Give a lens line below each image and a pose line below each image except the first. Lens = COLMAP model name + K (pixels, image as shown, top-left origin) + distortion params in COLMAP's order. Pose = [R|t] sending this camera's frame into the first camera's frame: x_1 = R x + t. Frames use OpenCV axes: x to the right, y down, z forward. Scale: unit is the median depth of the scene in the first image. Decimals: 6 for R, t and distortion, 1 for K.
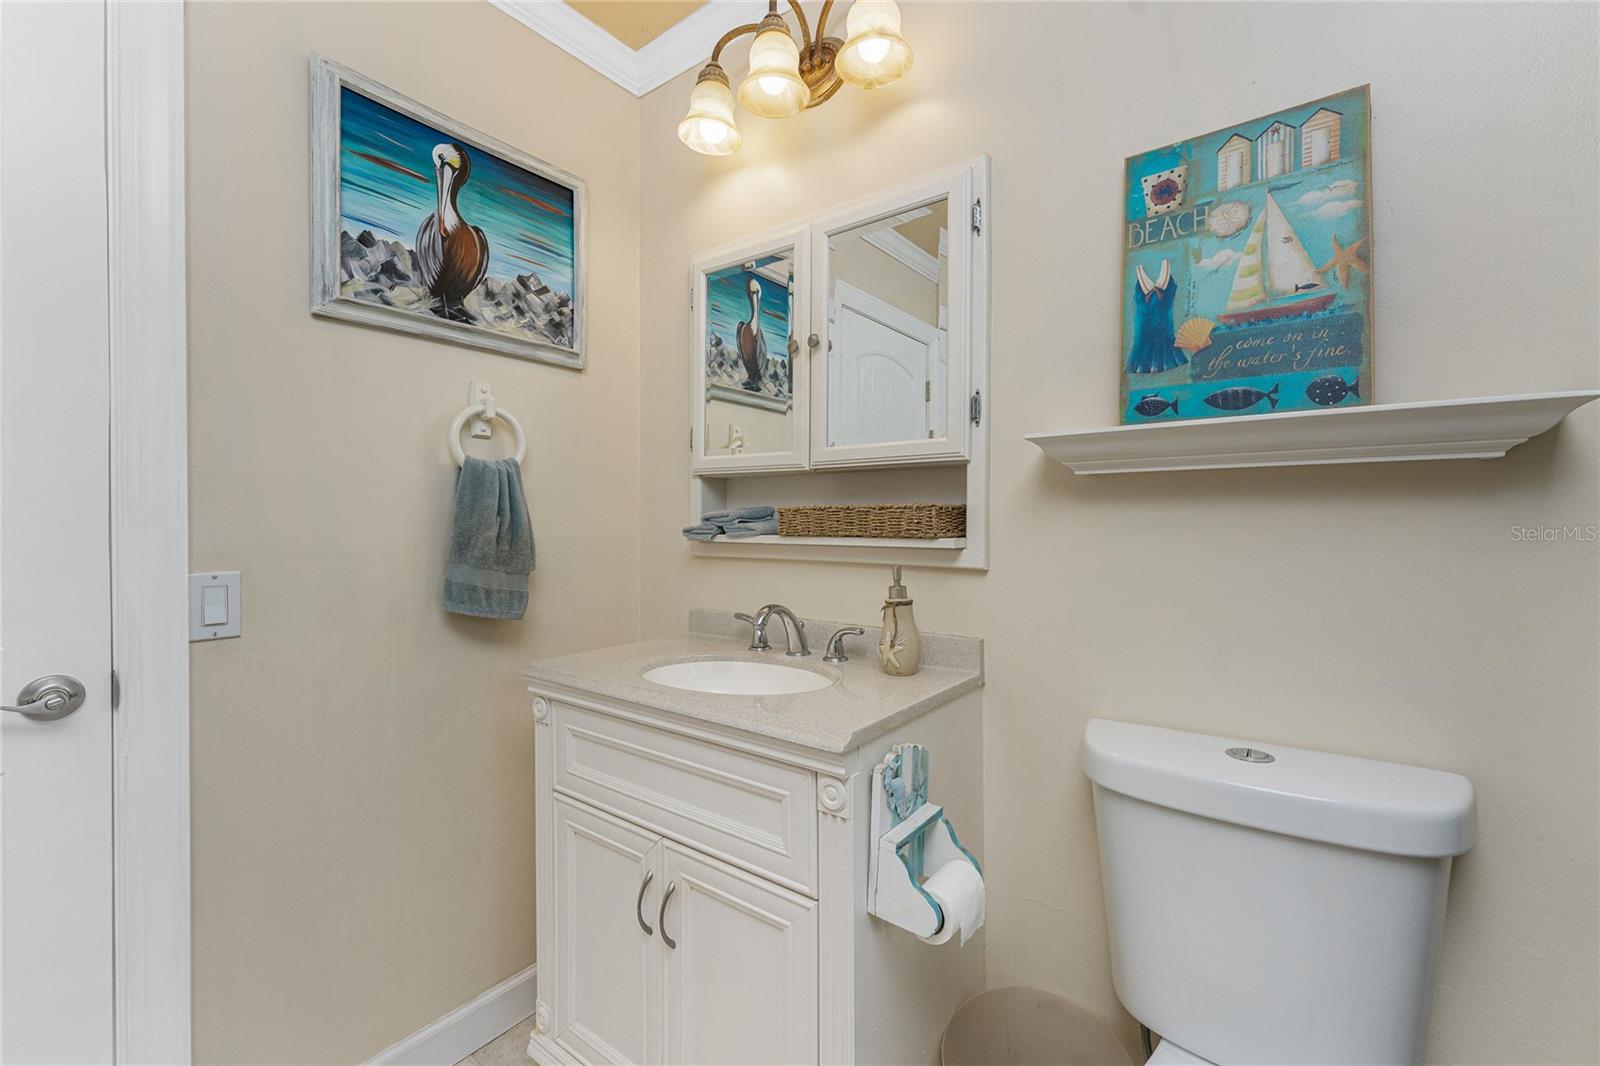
lens RADIAL K [[663.3, 0, 804.0], [0, 663.3, 538.2], [0, 0, 1]] dist [-0.004090, -0.000443]
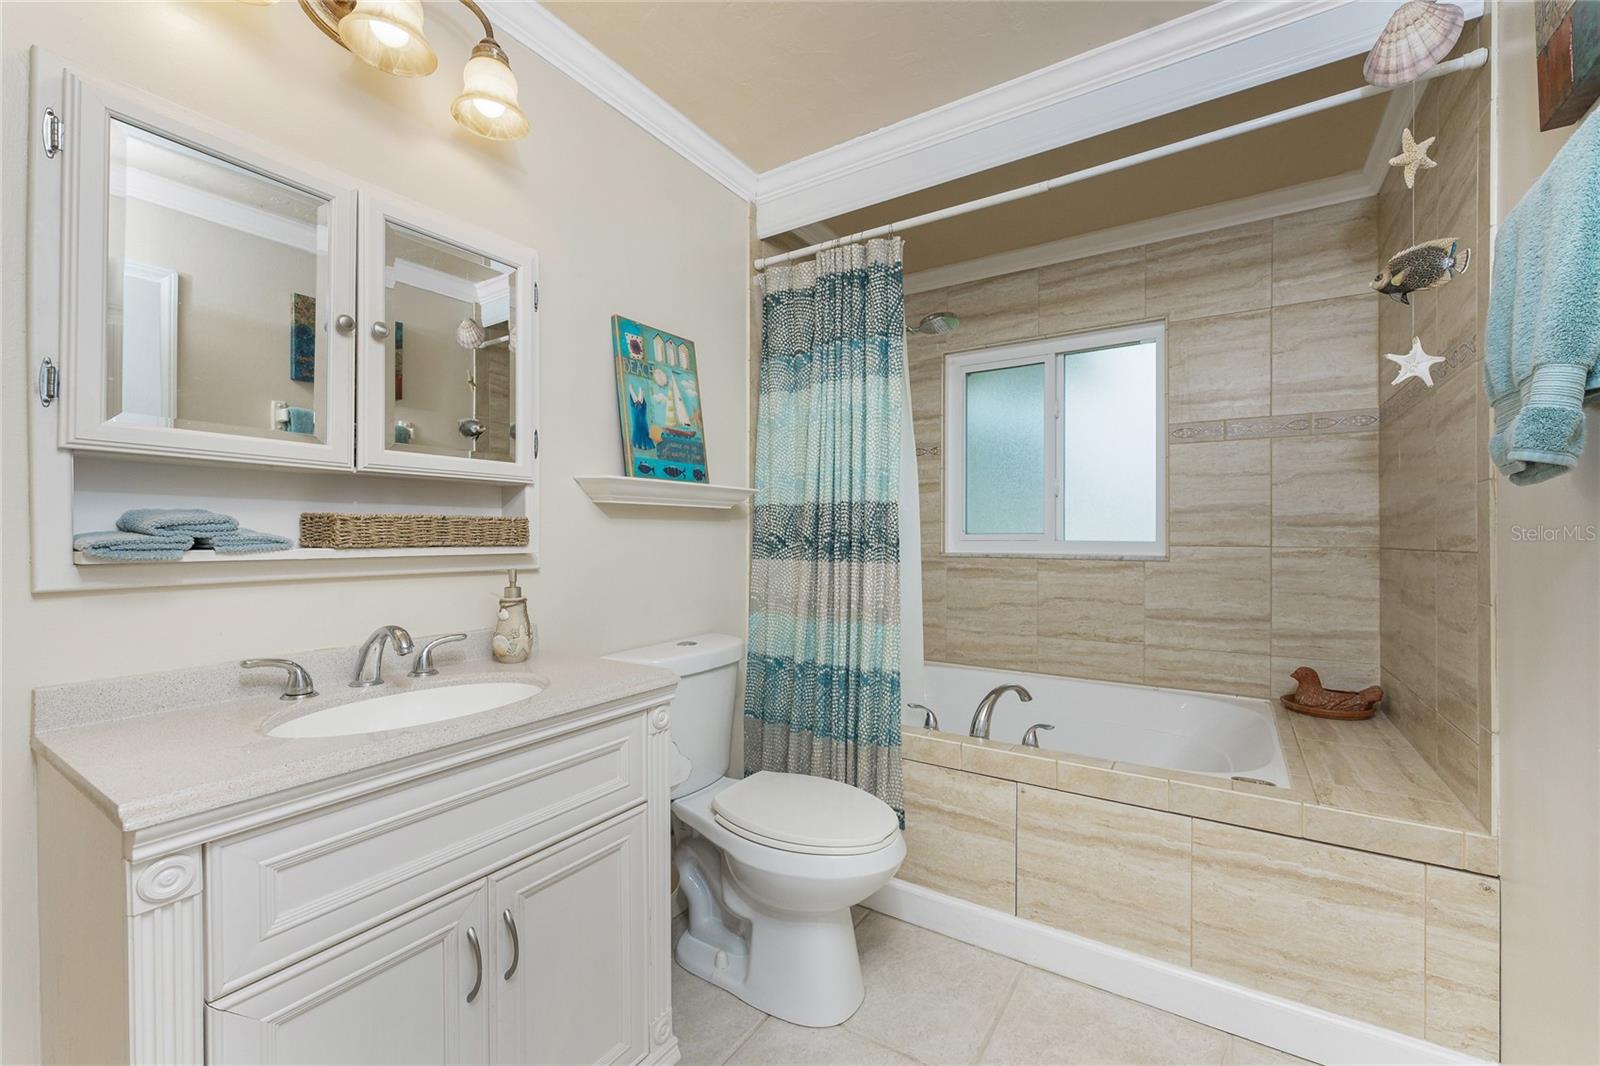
lens RADIAL K [[663.3, 0, 804.0], [0, 663.3, 538.2], [0, 0, 1]] dist [-0.004090, -0.000443]
pose [[-0.069190, -0.012596, 0.997524, -1.310376], [0.014329, 0.999805, 0.013618, -0.028177], [-0.997501, 0.015235, -0.068996, 0.699397]]
